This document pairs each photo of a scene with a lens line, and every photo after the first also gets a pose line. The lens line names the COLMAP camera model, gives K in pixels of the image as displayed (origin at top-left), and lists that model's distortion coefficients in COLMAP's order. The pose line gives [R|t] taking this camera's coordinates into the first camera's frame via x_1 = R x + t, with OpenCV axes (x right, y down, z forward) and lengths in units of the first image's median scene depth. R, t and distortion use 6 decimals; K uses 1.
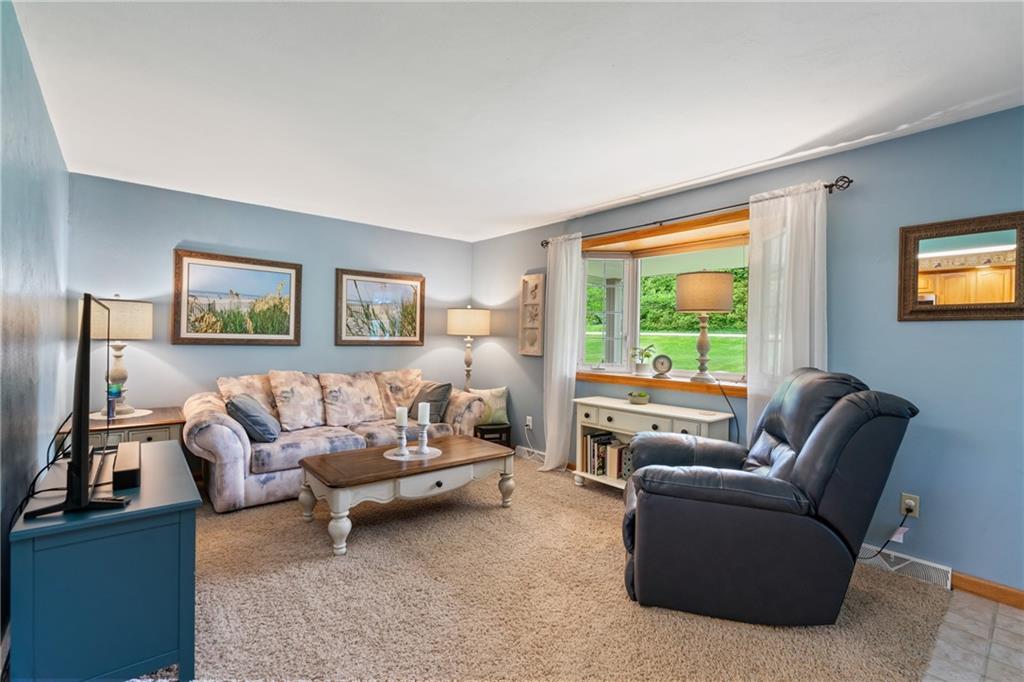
lens RADIAL K [[462.9, 0, 514.1], [0, 462.9, 341.3], [0, 0, 1]] dist [0.003510, 0.000773]
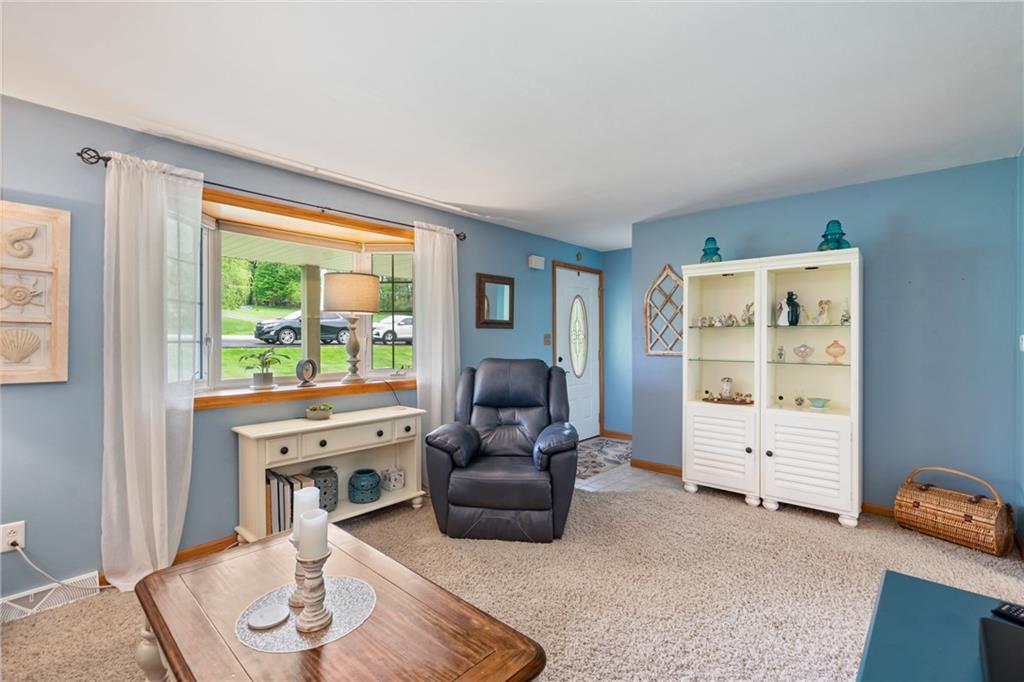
lens RADIAL K [[470.0, 0, 514.1], [0, 470.0, 334.4], [0, 0, 1]] dist [0.014340, 0.000341]
pose [[-0.132669, -0.004686, 0.991149, -0.608243], [0.009844, 0.999933, 0.006045, -0.019220], [-0.991112, 0.010559, -0.132614, 0.747012]]
